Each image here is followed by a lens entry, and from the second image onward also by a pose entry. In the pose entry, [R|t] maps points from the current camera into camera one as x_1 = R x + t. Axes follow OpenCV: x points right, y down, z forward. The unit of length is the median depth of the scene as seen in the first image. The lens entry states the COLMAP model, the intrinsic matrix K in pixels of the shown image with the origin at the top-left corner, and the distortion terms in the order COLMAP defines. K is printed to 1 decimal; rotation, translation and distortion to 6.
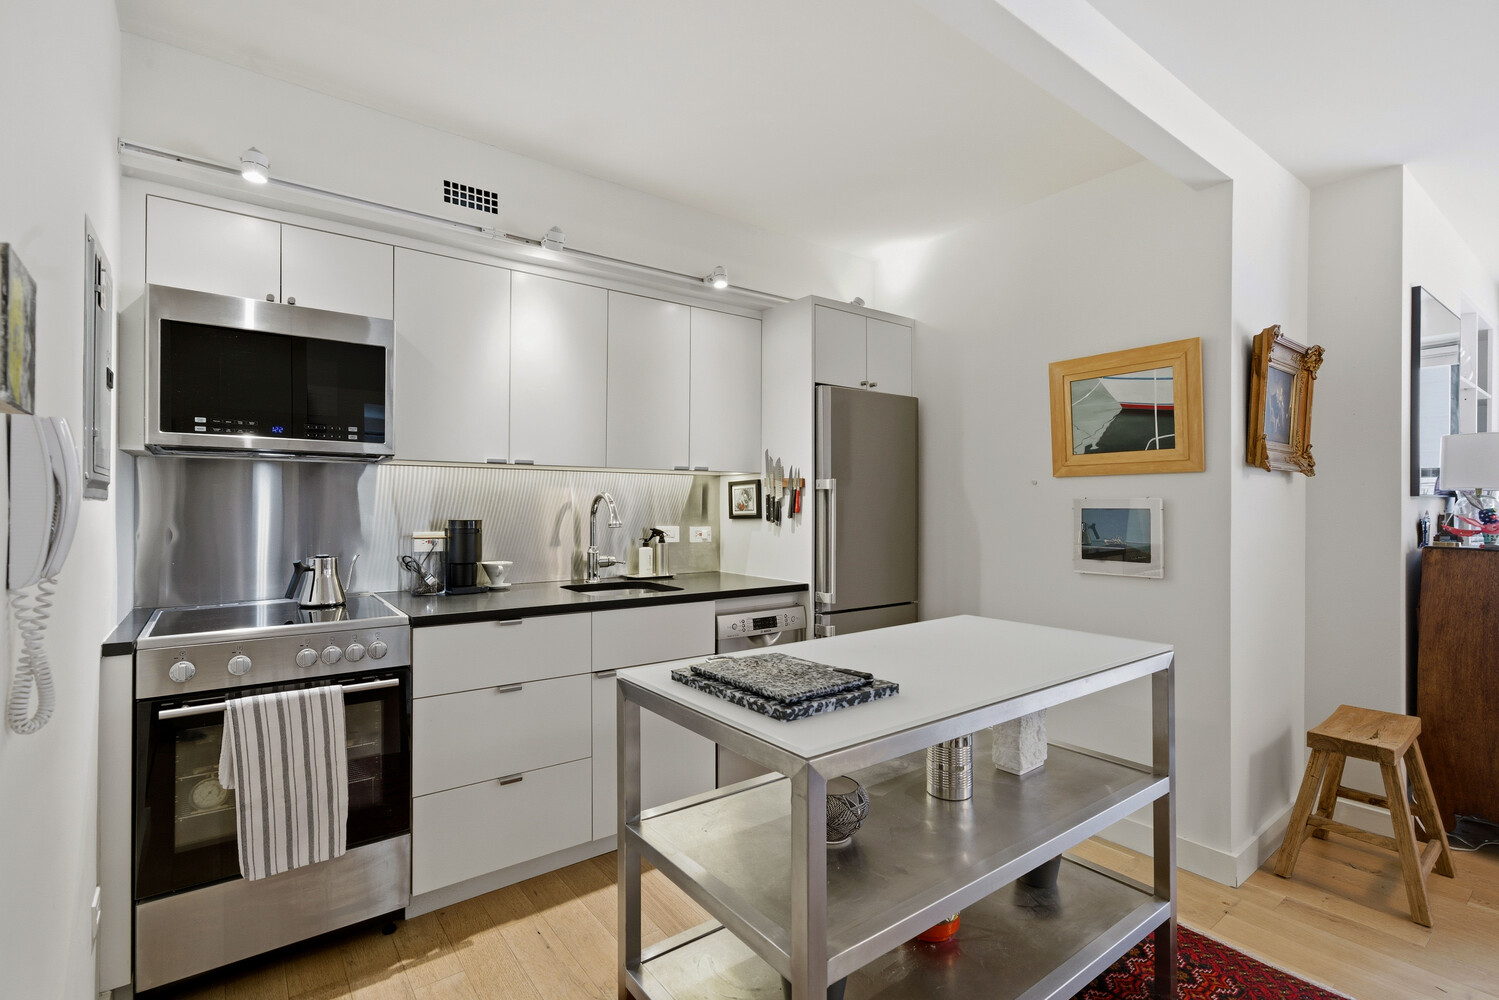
lens RADIAL K [[695.4, 0, 740.1], [0, 695.4, 506.4], [0, 0, 1]] dist [0.003431, 0.000856]
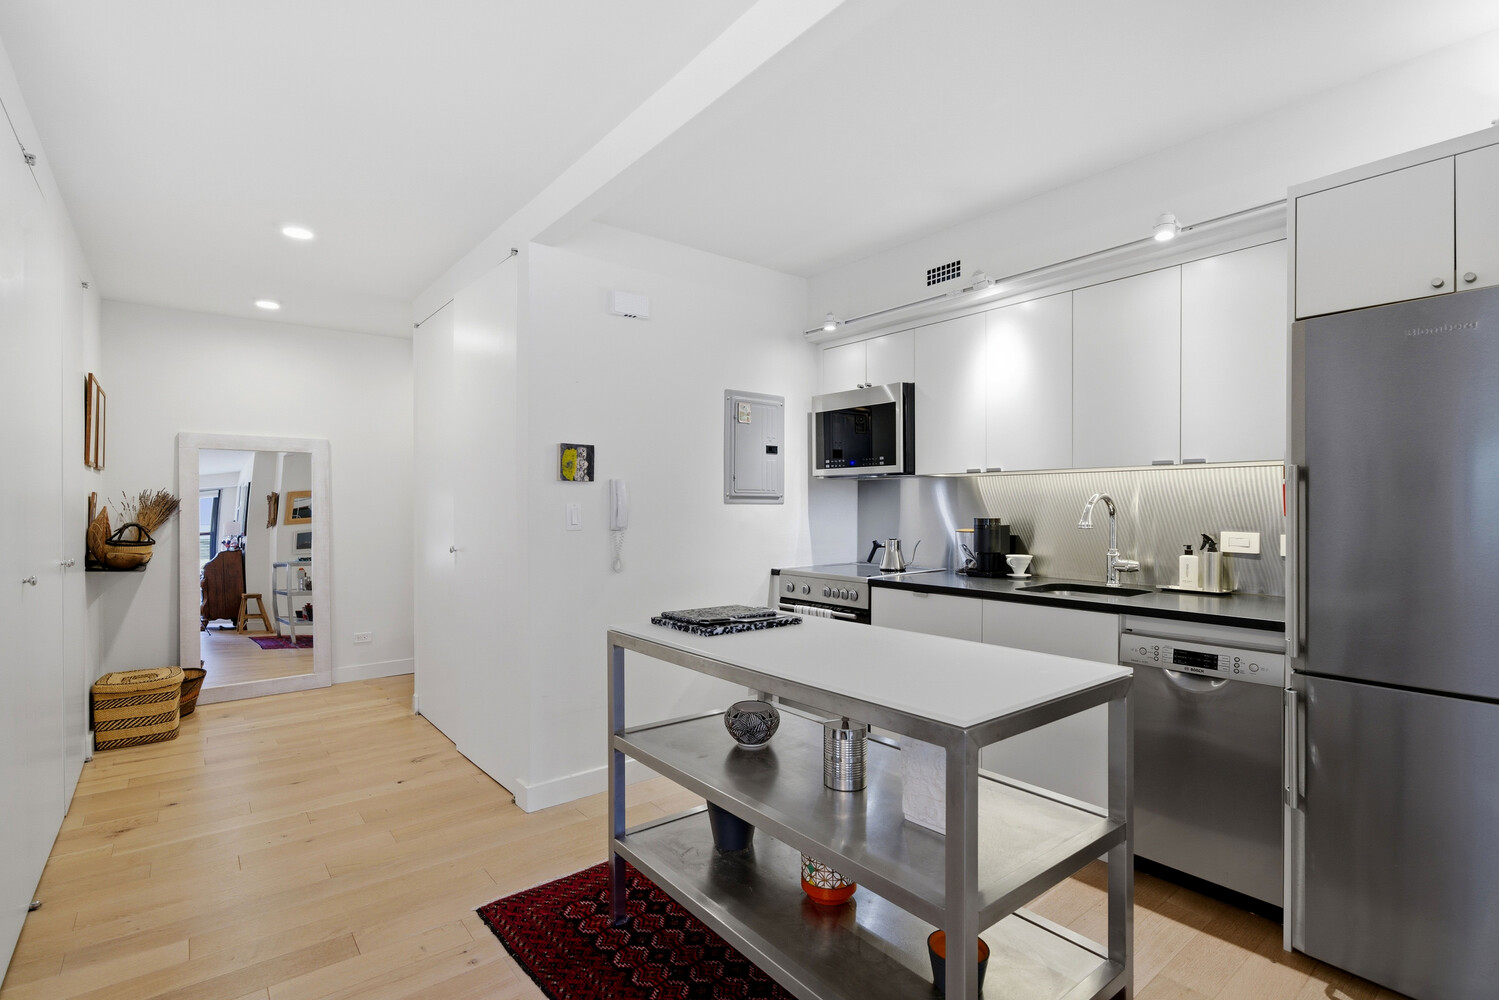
lens RADIAL K [[695.4, 0, 742.6], [0, 695.4, 506.2], [0, 0, 1]] dist [0.003431, 0.000856]
pose [[0.055350, -0.005146, -0.998454, 0.892848], [-0.002361, 0.999983, -0.005285, 0.006205], [0.998464, 0.002650, 0.055336, 0.537121]]
